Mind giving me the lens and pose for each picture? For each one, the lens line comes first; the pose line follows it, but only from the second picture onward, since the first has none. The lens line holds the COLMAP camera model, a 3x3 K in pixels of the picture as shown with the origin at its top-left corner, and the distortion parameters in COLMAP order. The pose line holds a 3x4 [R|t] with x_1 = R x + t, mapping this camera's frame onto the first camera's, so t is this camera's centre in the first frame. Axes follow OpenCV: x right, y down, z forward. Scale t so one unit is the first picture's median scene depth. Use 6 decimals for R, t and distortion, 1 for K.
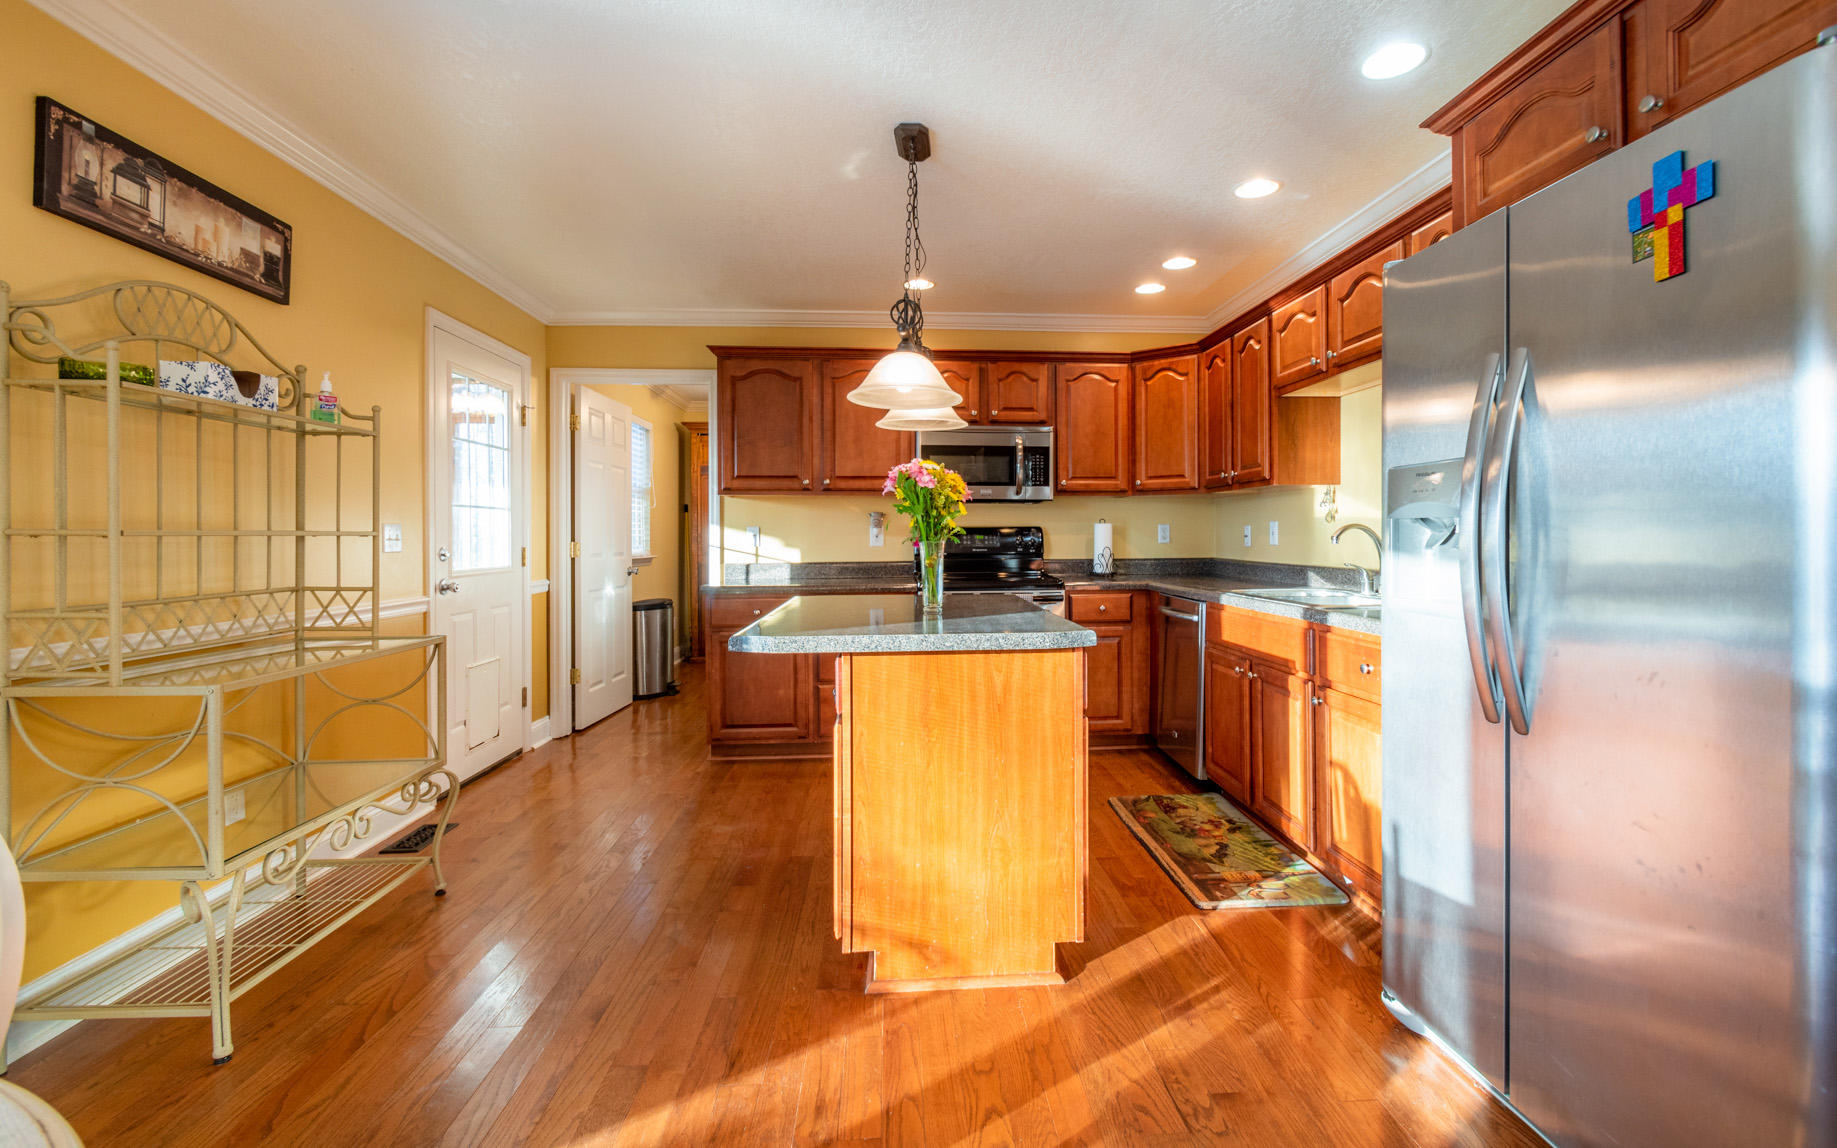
lens RADIAL K [[816.1, 0, 918.8], [0, 816.1, 546.5], [0, 0, 1]] dist [0.003357, -0.015894]
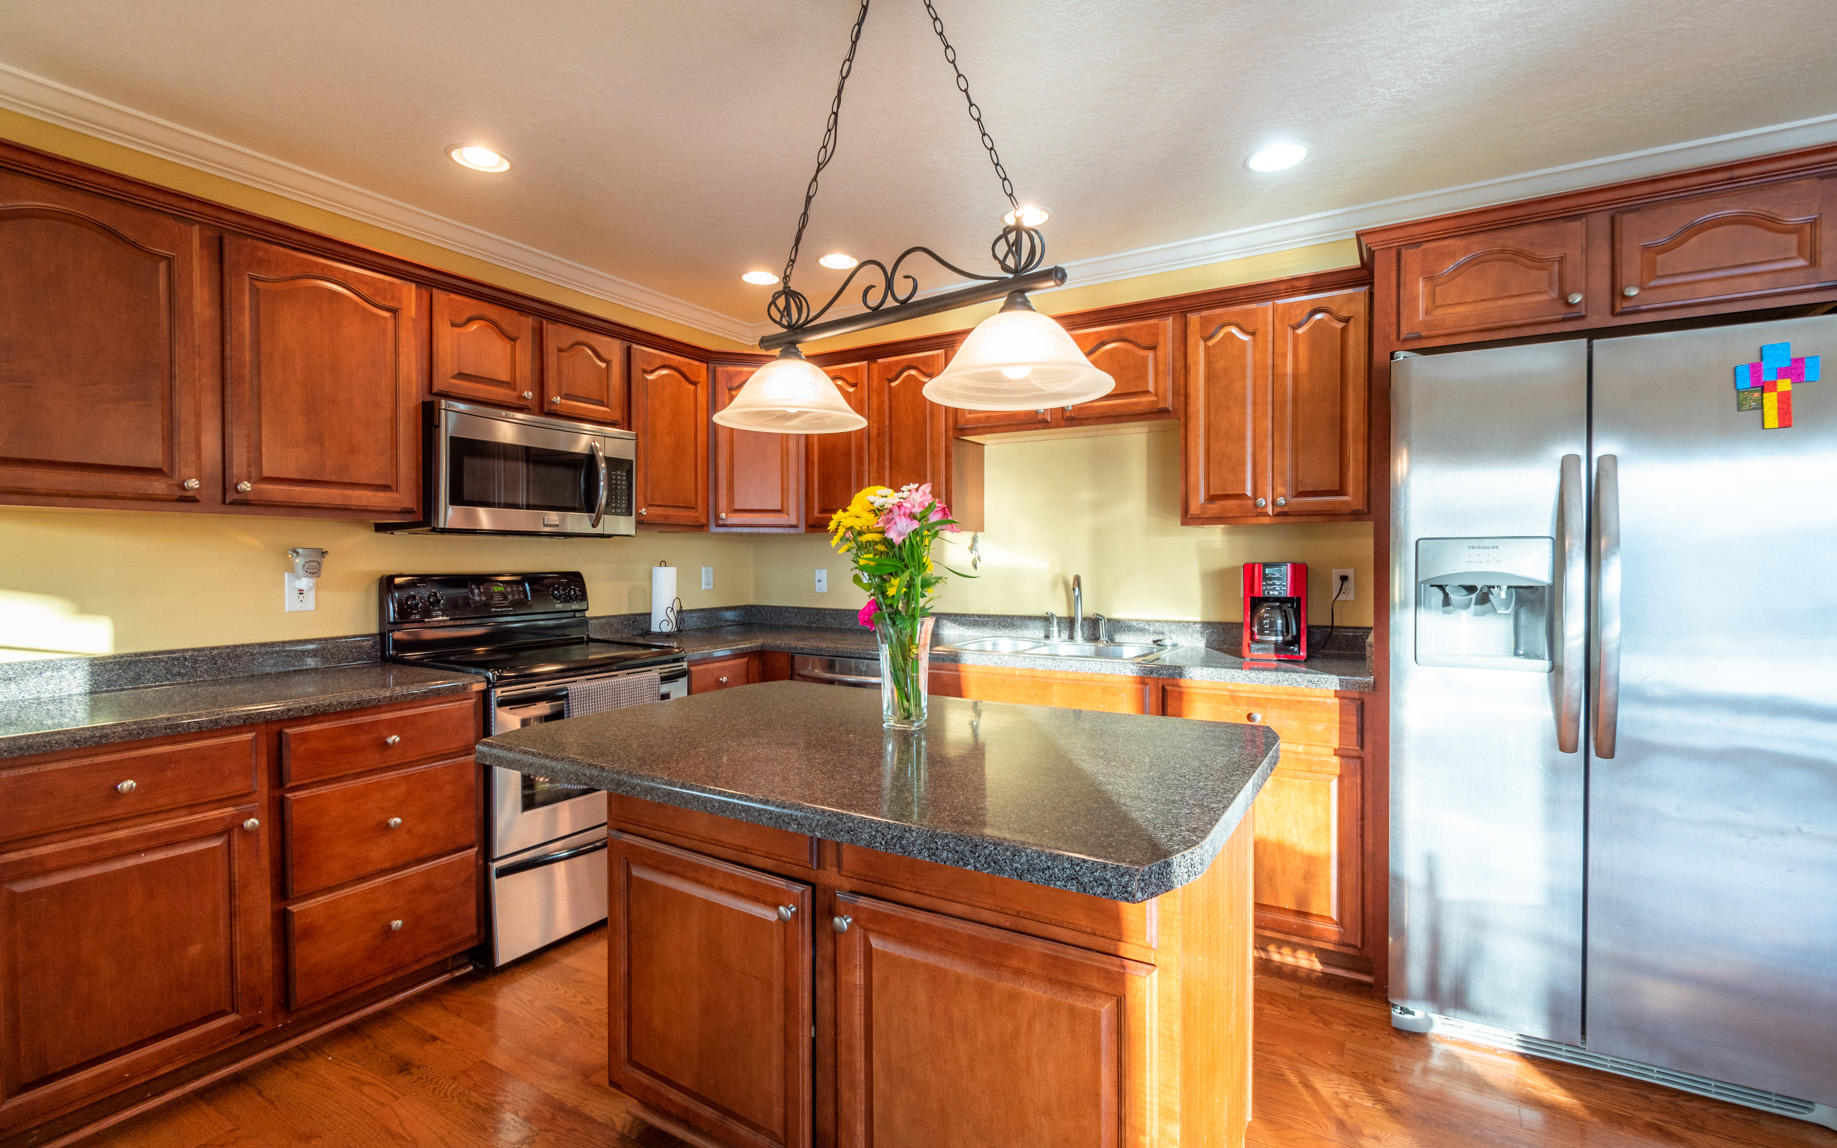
lens RADIAL K [[849.8, 0, 918.5], [0, 849.8, 574.0], [0, 0, 1]] dist [0.001665, -0.000245]
pose [[0.547521, -0.014516, 0.836666, -0.323317], [0.011657, 0.999885, 0.009720, -0.027545], [-0.836710, 0.004431, 0.547628, 0.389374]]
